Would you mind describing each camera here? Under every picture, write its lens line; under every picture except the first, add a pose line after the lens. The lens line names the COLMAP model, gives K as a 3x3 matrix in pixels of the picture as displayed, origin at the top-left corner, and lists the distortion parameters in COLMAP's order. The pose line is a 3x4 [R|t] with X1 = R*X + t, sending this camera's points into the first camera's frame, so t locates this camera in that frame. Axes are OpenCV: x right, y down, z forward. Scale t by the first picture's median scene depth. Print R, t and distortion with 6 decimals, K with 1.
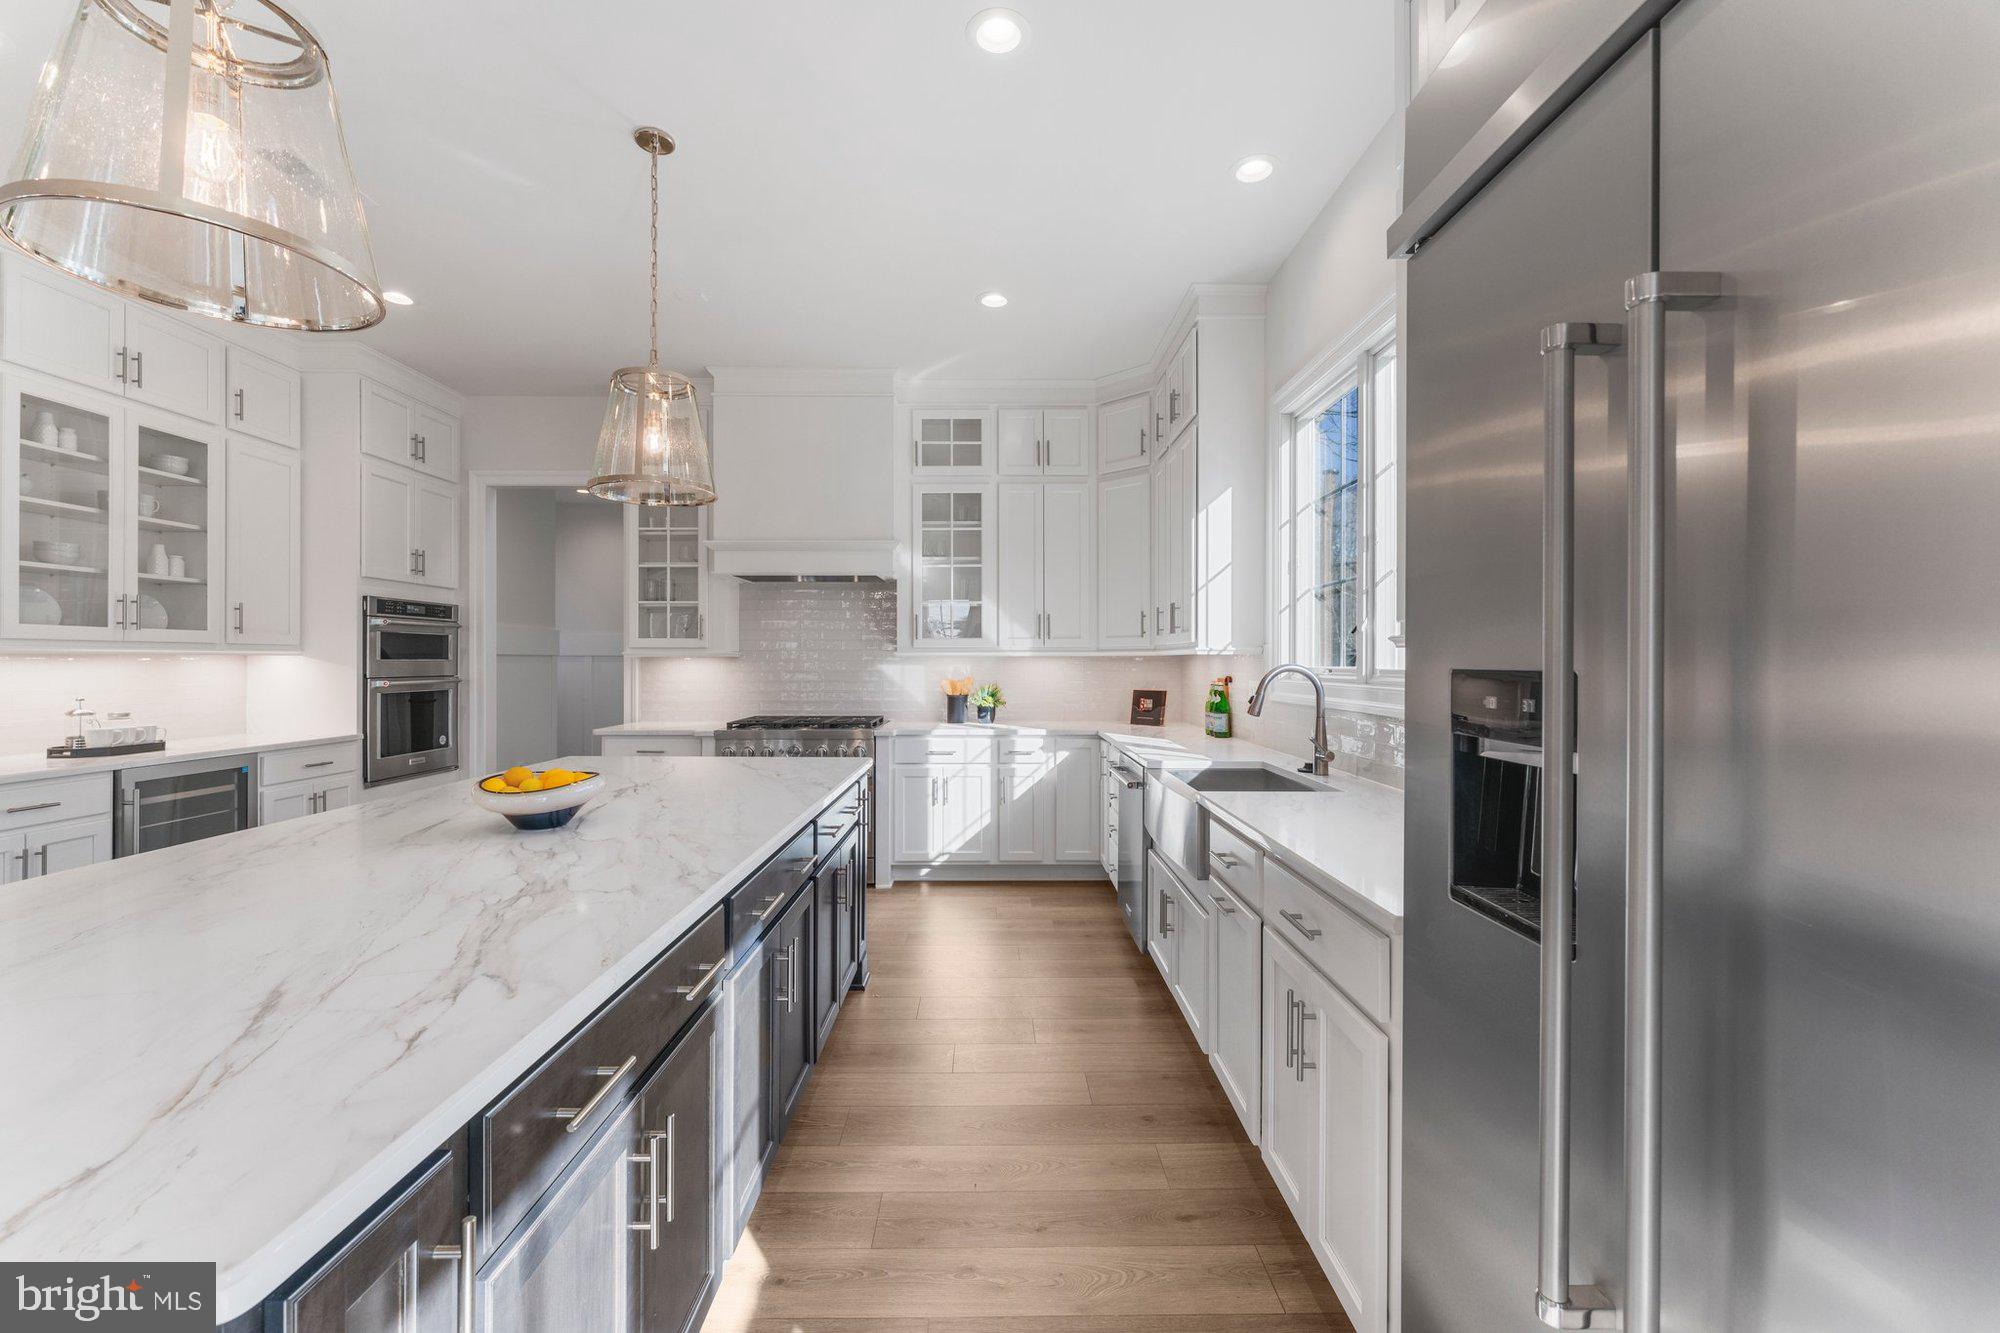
lens RADIAL K [[810.4, 0, 994.2], [0, 810.4, 651.2], [0, 0, 1]] dist [-0.000189, 0.000798]
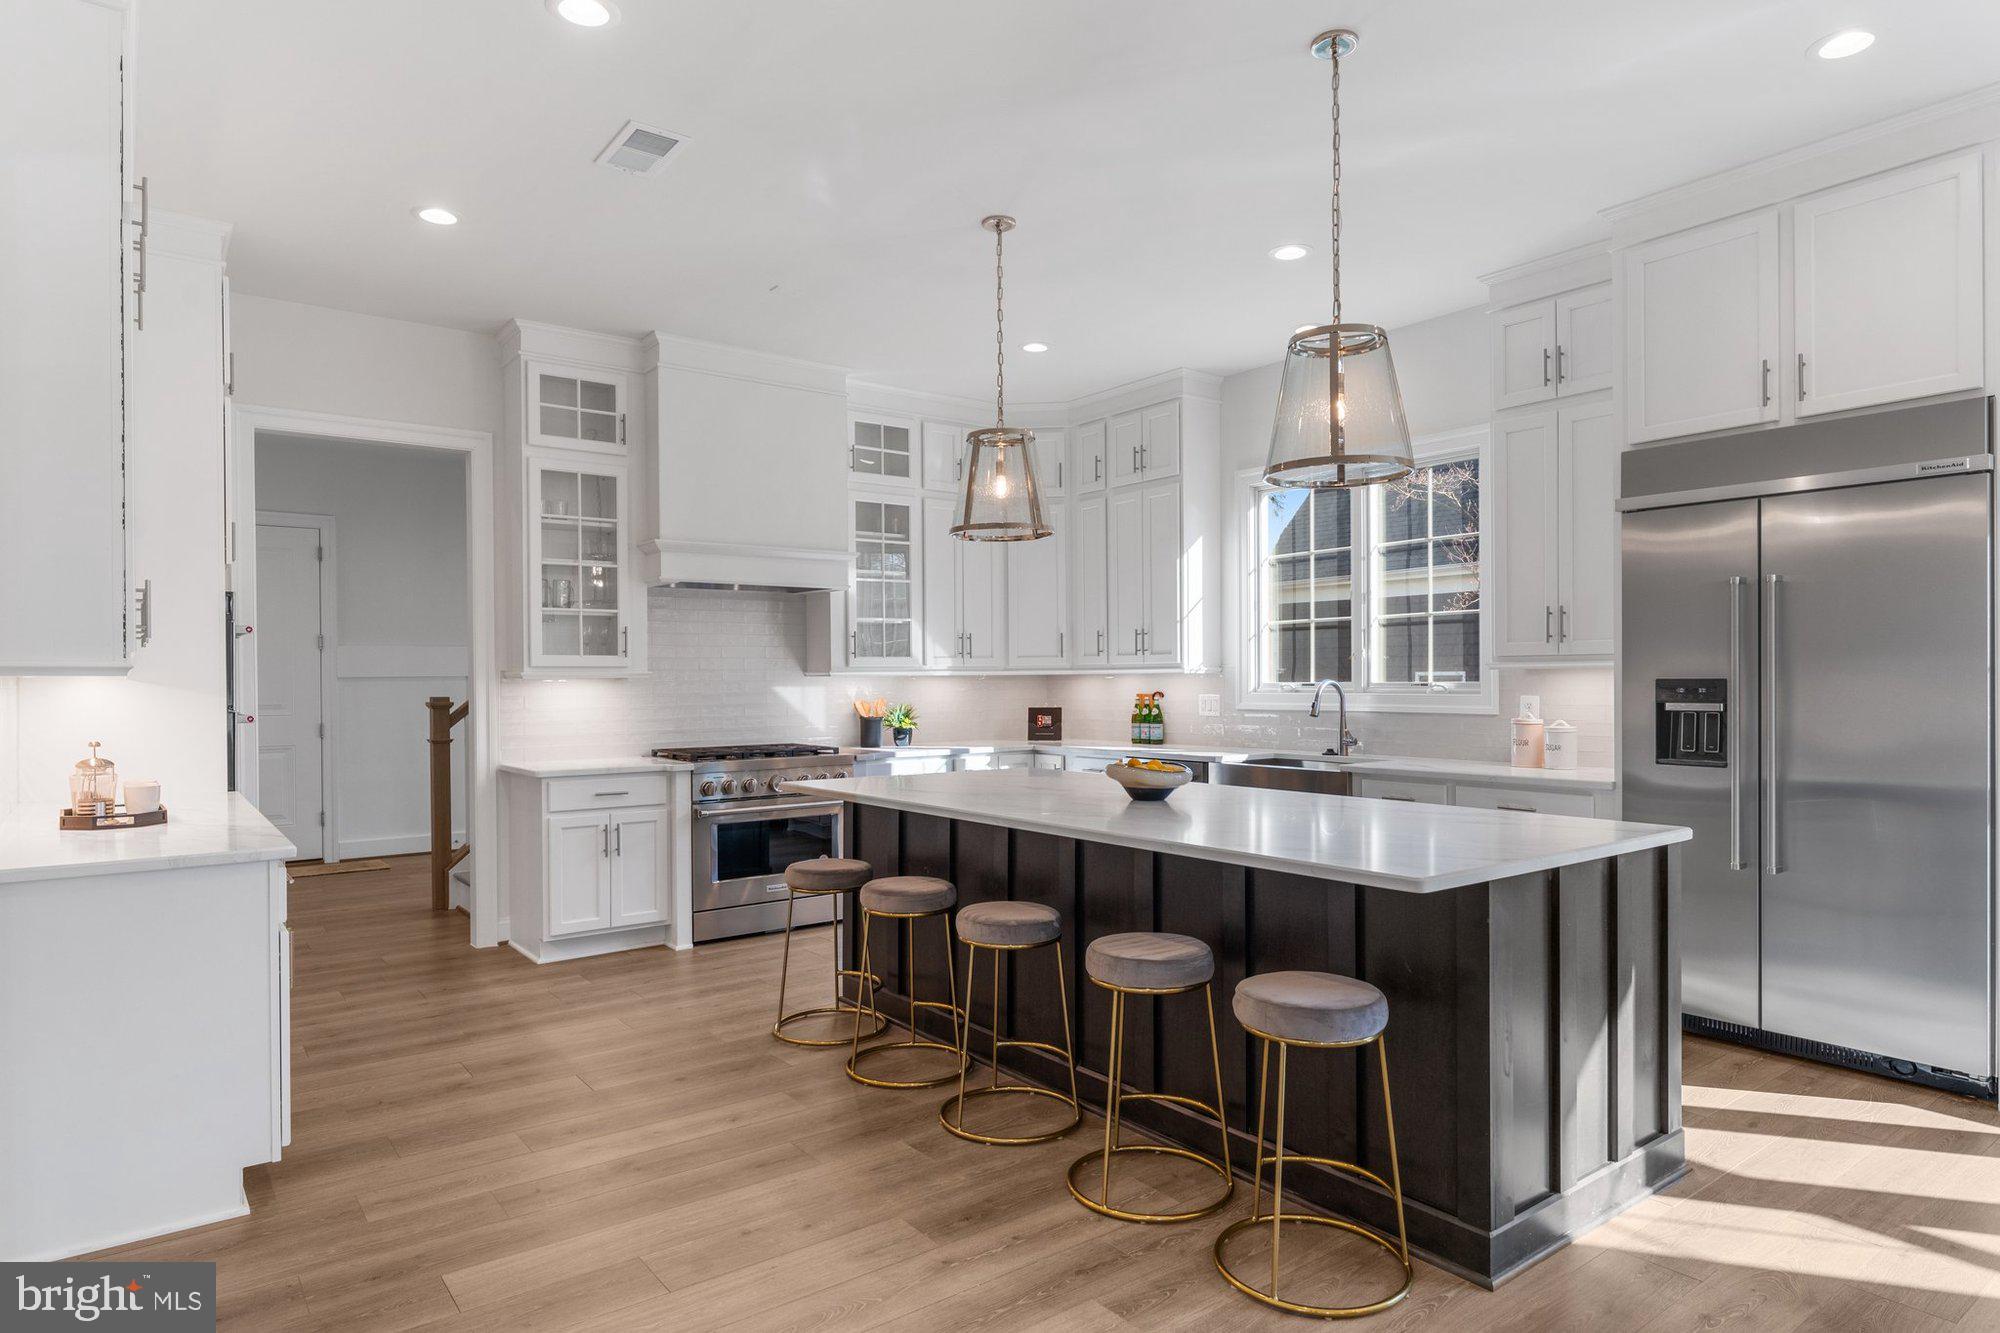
lens RADIAL K [[1132.9, 0, 994.8], [0, 1132.9, 685.3], [0, 0, 1]] dist [0.000565, 0.000102]
pose [[0.798653, -0.010208, 0.601706, -0.747403], [0.003039, 0.999912, 0.012930, 0.000229], [-0.601785, -0.008498, 0.798613, -0.137077]]
